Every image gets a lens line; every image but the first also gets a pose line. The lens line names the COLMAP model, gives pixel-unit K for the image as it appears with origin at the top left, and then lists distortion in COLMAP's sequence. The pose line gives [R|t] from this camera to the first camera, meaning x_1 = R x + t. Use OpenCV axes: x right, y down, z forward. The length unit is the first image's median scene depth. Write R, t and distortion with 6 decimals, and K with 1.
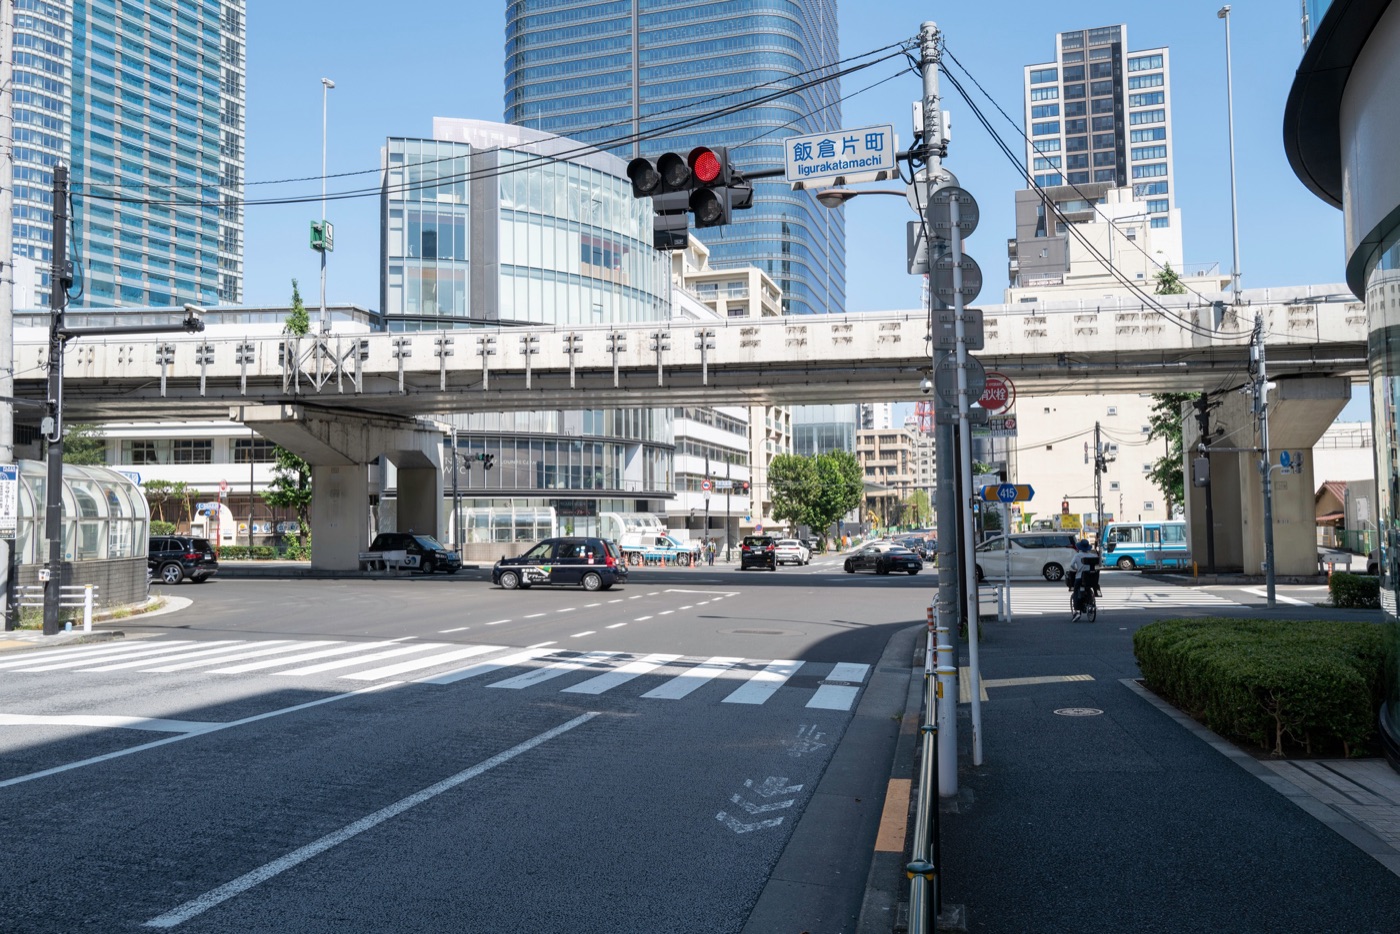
lens RADIAL K [[1149.8, 0, 666.3], [0, 1149.8, 466.8], [0, 0, 1]] dist [-0.036565, 0.095288]
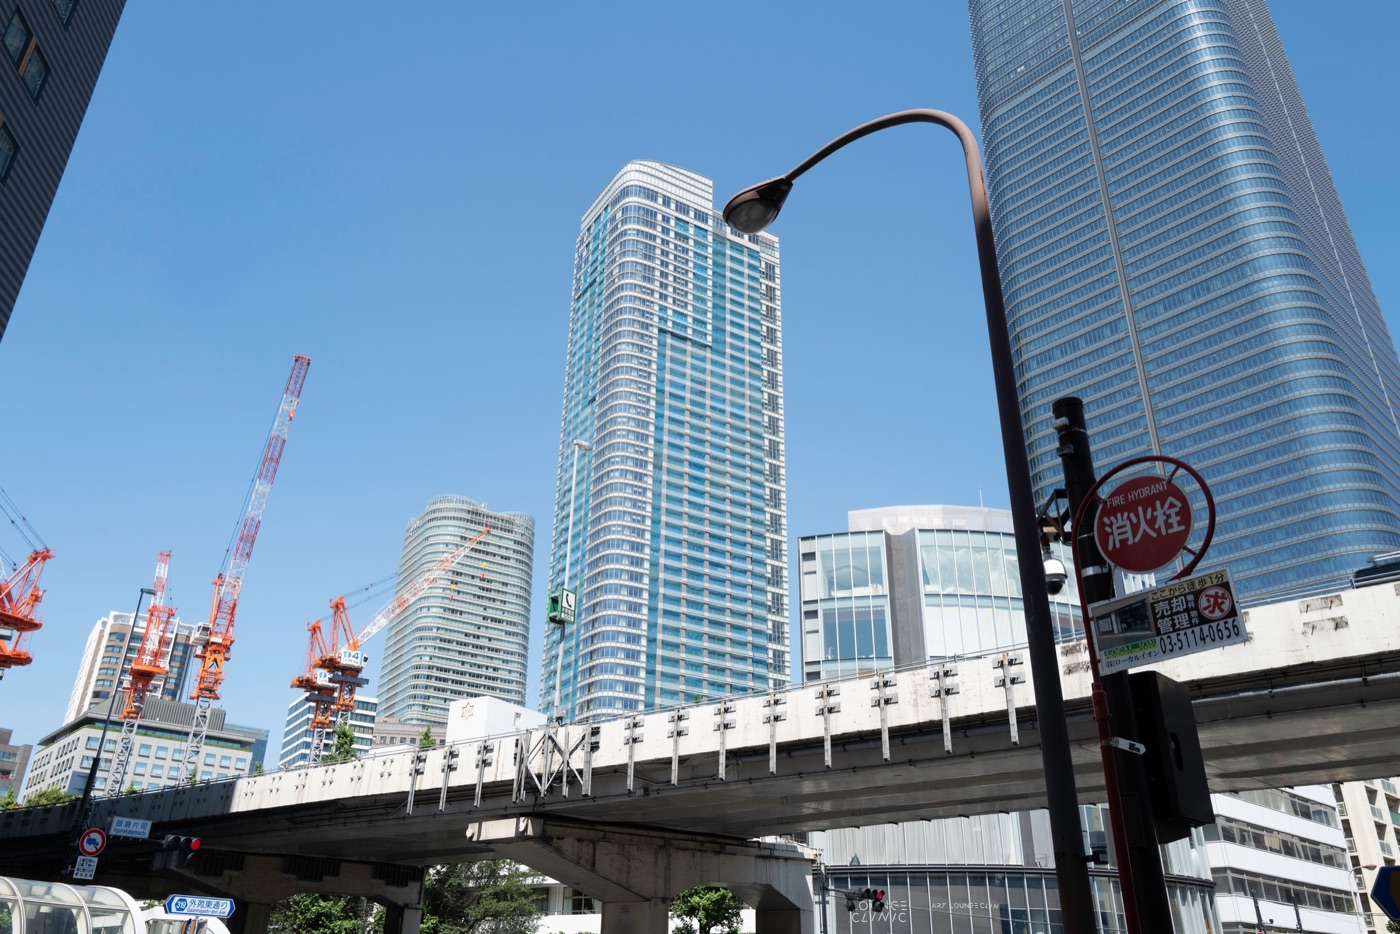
lens RADIAL K [[1065.2, 0, 700.0], [0, 1065.2, 467.0], [0, 0, 1]] dist [-0.012657, 0.007119]
pose [[0.860865, -0.205395, -0.465537, 0.109909], [0.000891, 0.915517, -0.402278, 0.013213], [0.508833, 0.345892, 0.788320, 0.245261]]
